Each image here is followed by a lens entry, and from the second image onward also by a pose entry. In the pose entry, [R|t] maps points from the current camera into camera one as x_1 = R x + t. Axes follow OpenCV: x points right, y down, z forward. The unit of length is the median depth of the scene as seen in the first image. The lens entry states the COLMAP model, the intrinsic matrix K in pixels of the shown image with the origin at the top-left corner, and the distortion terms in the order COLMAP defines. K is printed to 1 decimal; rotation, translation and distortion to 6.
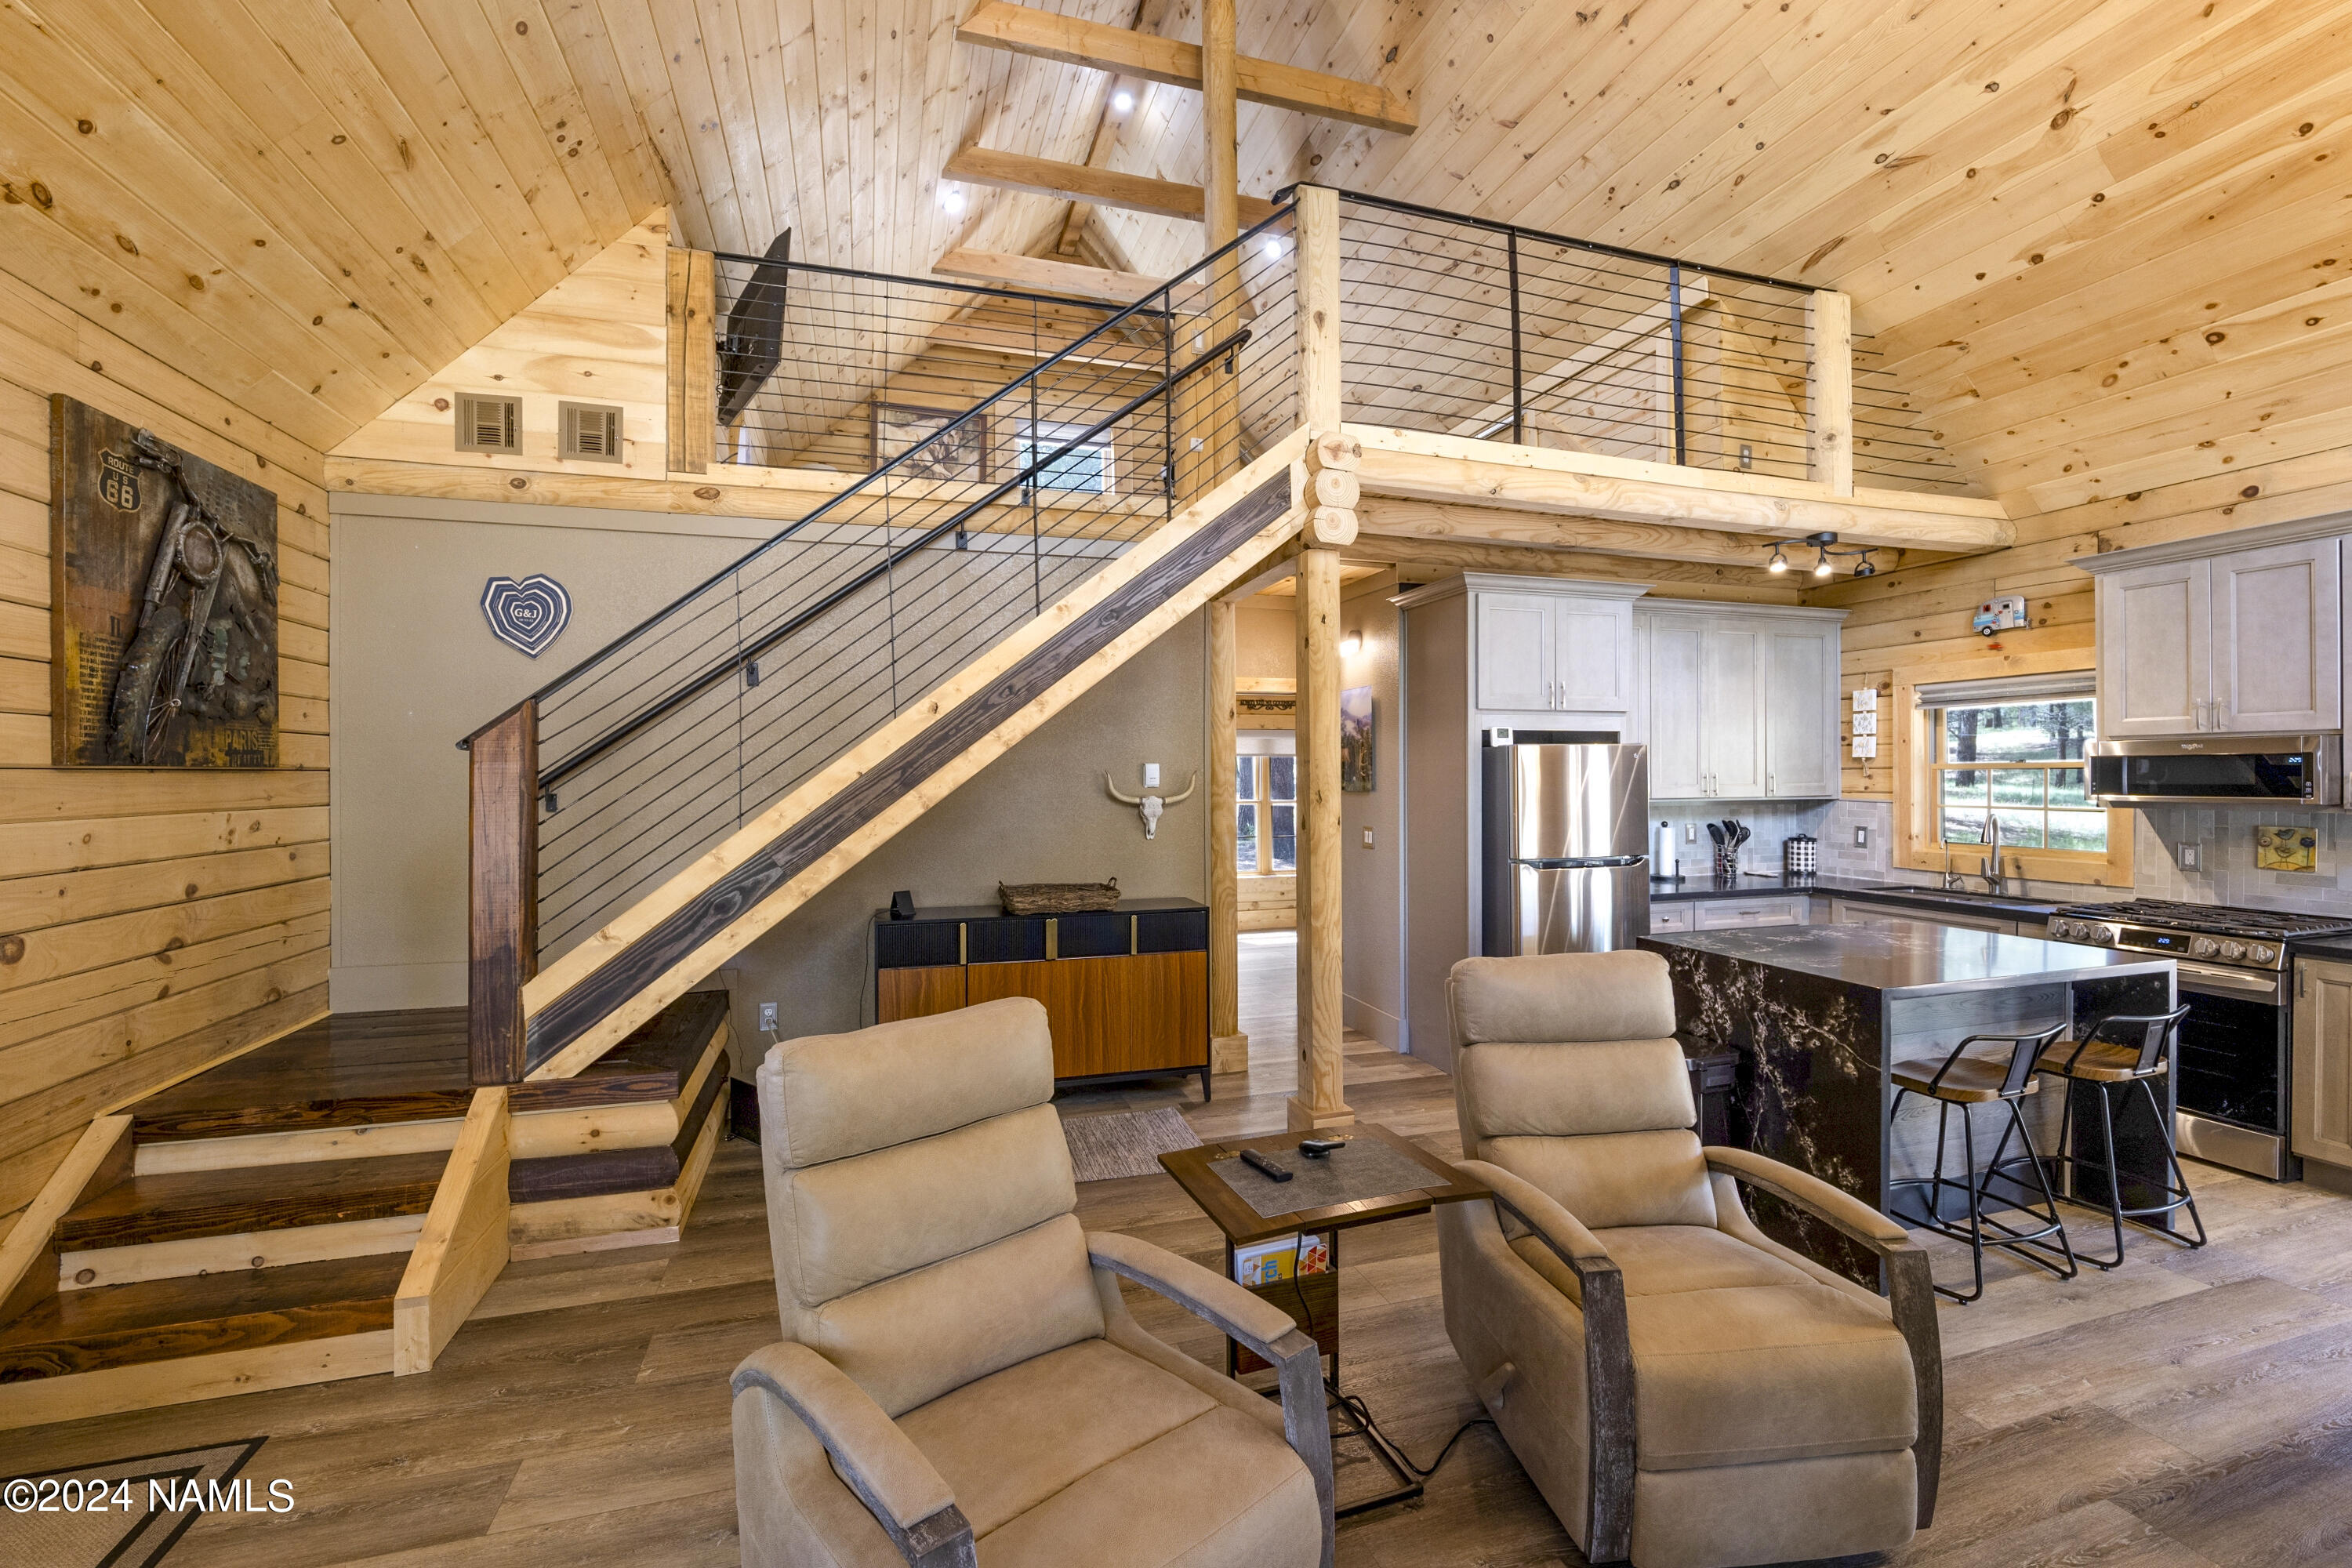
lens RADIAL K [[966.2, 0, 1157.9], [0, 966.2, 776.5], [0, 0, 1]] dist [-0.006032, 0.000605]
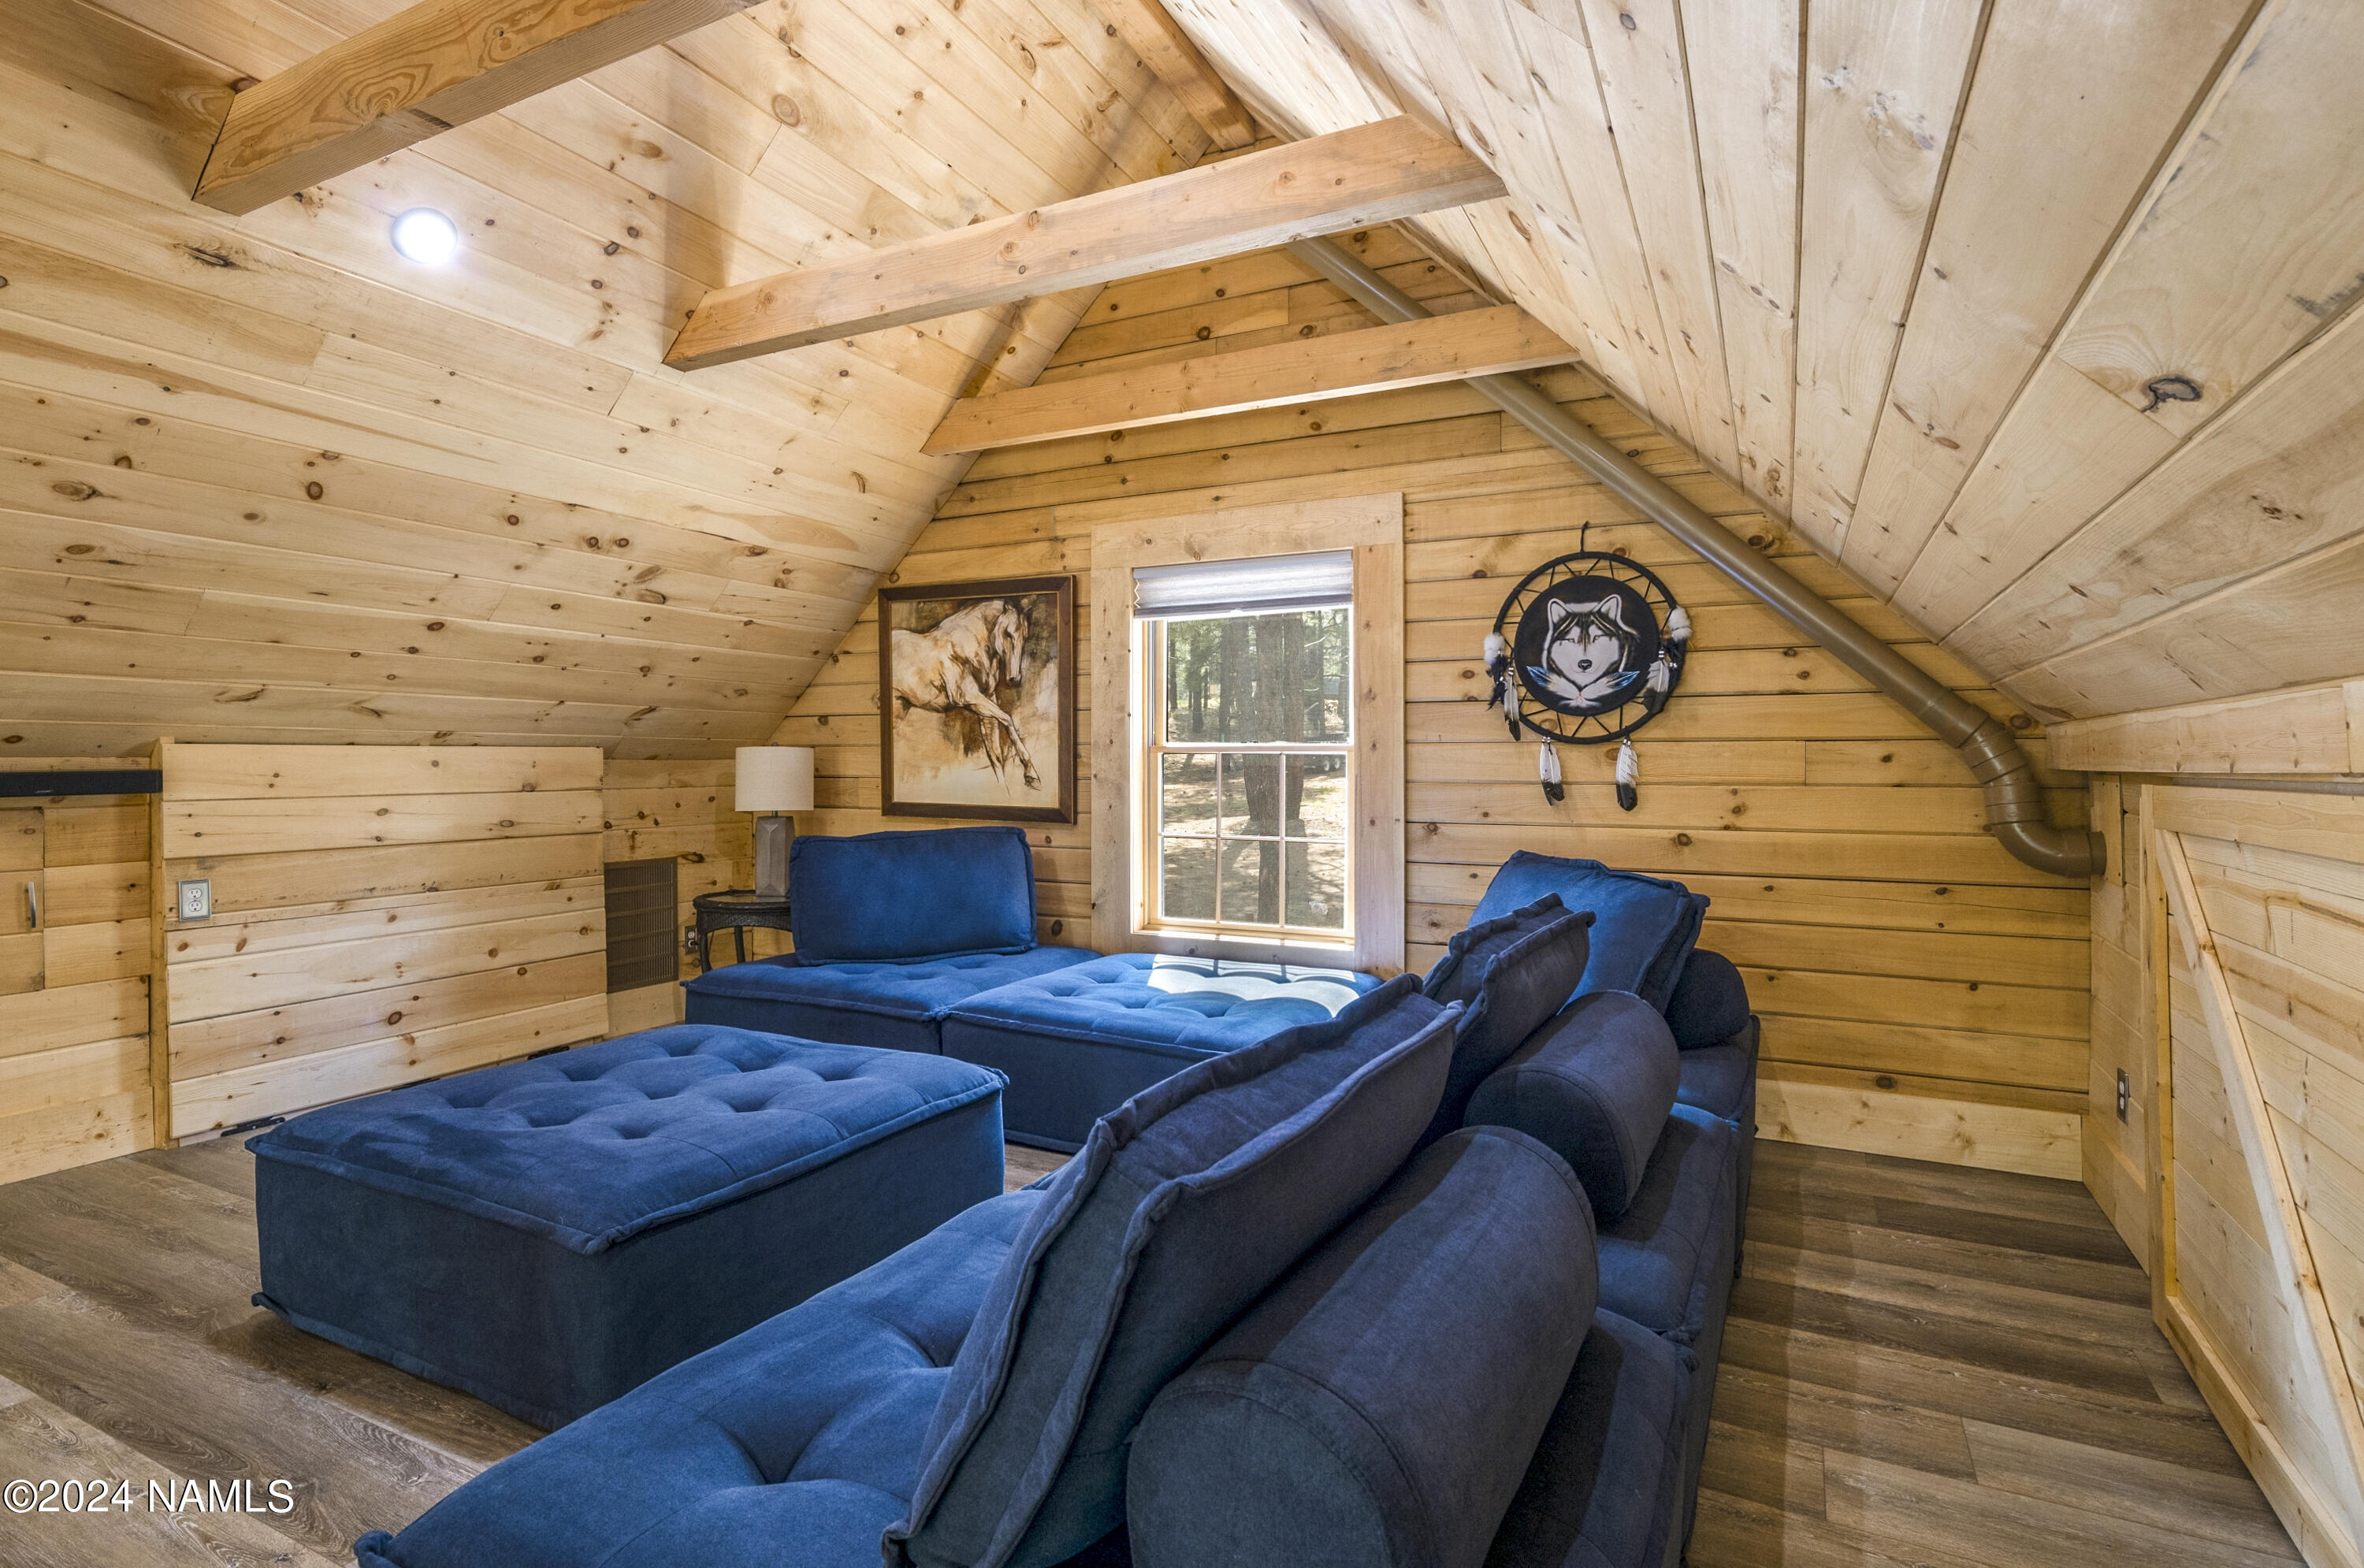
lens RADIAL K [[1173.4, 0, 1180.7], [0, 1173.4, 768.6], [0, 0, 1]] dist [-0.000471, 0.000063]
pose [[0.720884, 0.013822, -0.692918, 0.248001], [-0.010965, 0.999903, 0.008538, -0.299122], [0.692969, 0.001443, 0.720966, 0.657180]]
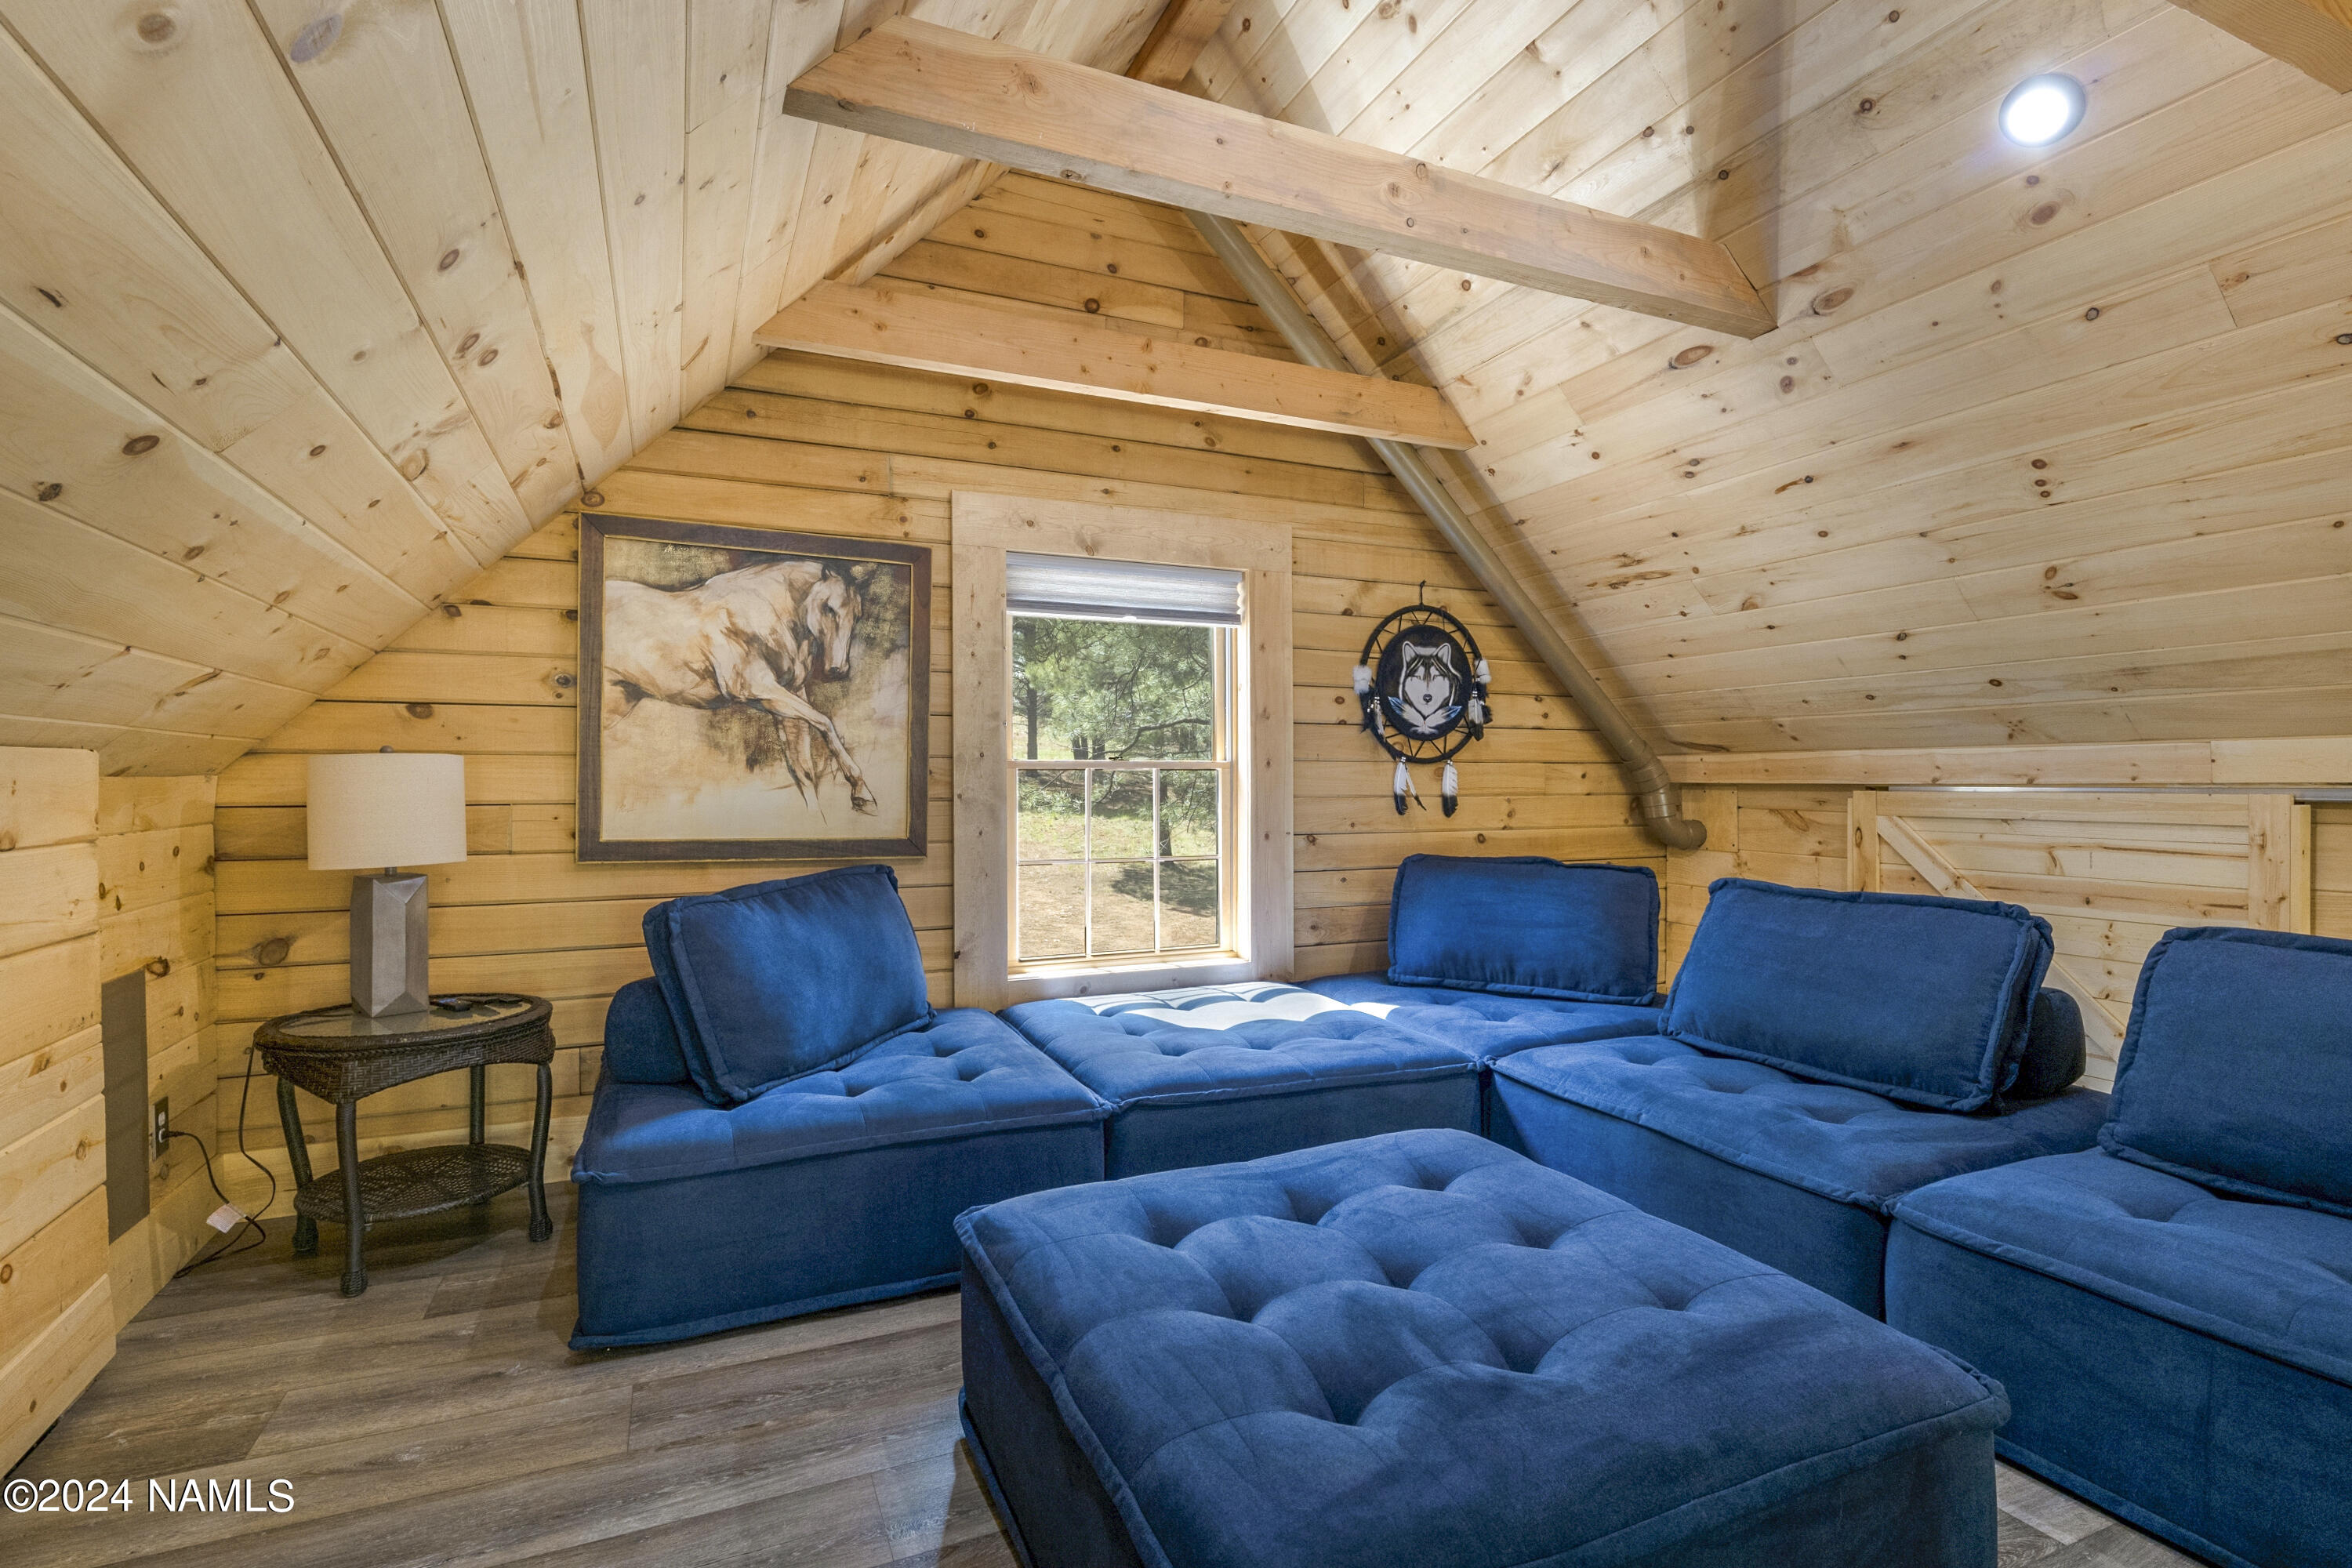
lens RADIAL K [[1100.9, 0, 1172.4], [0, 1100.9, 788.2], [0, 0, 1]] dist [-0.001304, -0.000427]
pose [[0.991461, 0.007471, 0.130189, -0.144195], [-0.007922, 0.999964, 0.002942, -0.295426], [-0.130162, -0.003949, 0.991485, 0.594025]]
